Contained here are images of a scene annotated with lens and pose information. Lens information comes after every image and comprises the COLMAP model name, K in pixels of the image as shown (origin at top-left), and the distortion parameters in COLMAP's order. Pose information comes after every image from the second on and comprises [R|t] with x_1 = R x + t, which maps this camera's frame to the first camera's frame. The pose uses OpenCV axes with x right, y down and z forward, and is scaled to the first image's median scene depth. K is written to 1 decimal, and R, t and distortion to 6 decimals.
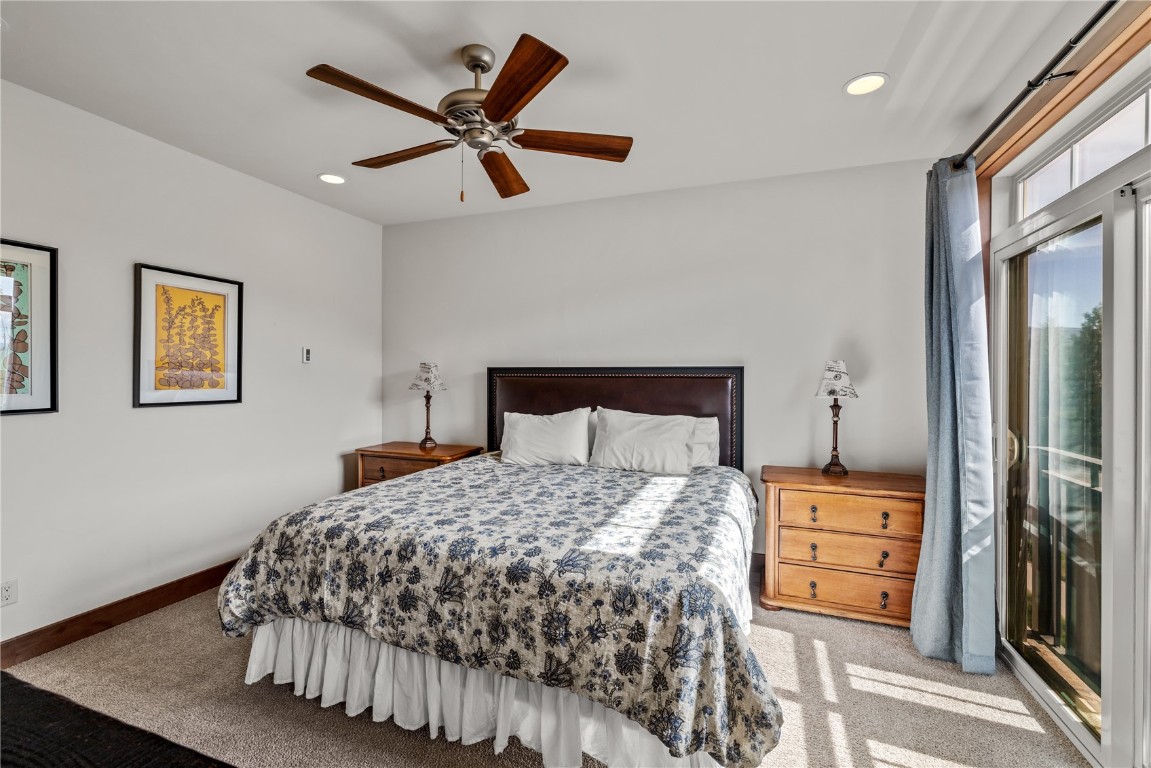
lens RADIAL K [[496.7, 0, 576.0], [0, 496.7, 379.6], [0, 0, 1]] dist [-0.009350, 0.002704]
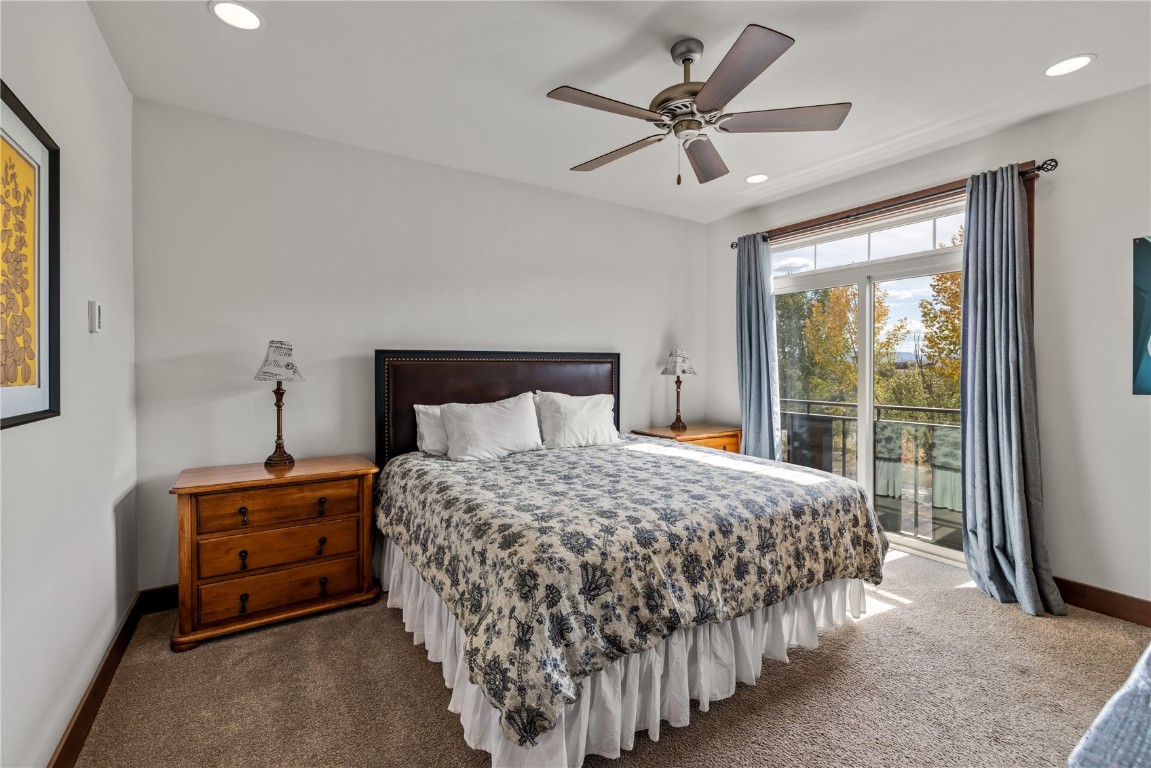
lens RADIAL K [[496.7, 0, 566.2], [0, 496.7, 376.2], [0, 0, 1]] dist [-0.009350, 0.002704]
pose [[0.604691, -0.021430, 0.796172, -1.311649], [0.011561, 0.999769, 0.018130, 0.014399], [-0.796376, -0.001758, 0.604799, 0.625348]]
